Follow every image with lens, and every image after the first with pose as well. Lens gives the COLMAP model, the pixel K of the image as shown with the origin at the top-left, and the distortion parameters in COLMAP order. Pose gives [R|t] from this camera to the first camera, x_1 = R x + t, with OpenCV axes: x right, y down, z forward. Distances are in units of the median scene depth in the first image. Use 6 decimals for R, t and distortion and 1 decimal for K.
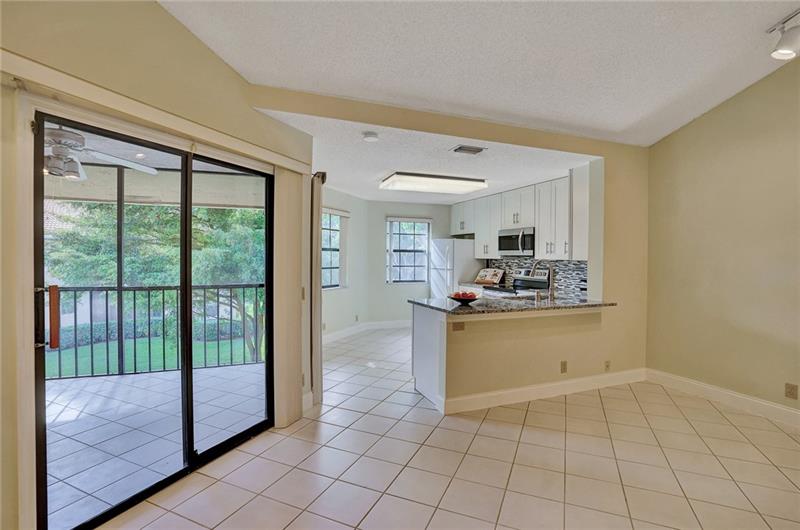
lens RADIAL K [[376.4, 0, 382.2], [0, 376.4, 266.6], [0, 0, 1]] dist [-0.049560, 0.000256]
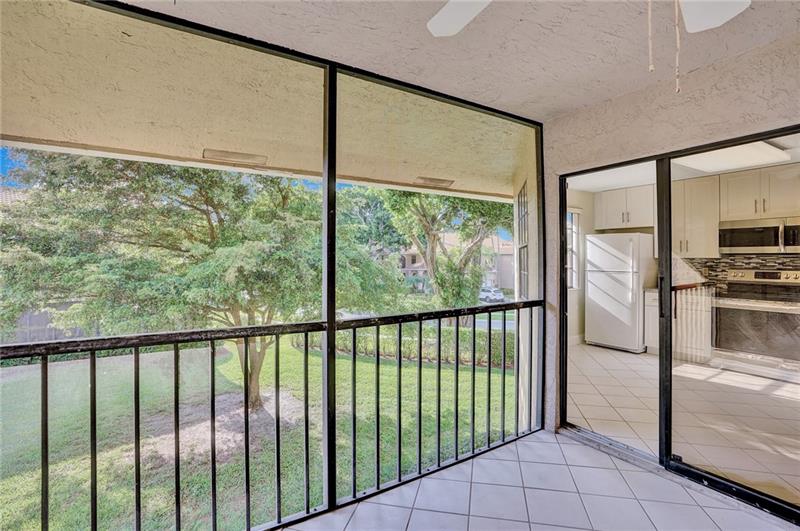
lens RADIAL K [[376.4, 0, 395.9], [0, 376.4, 262.0], [0, 0, 1]] dist [-0.079390, 0.039595]
pose [[0.979817, -0.007637, 0.199751, -0.525757], [0.011188, 0.999799, -0.016654, -0.006676], [-0.199584, 0.018553, 0.979705, 0.380035]]
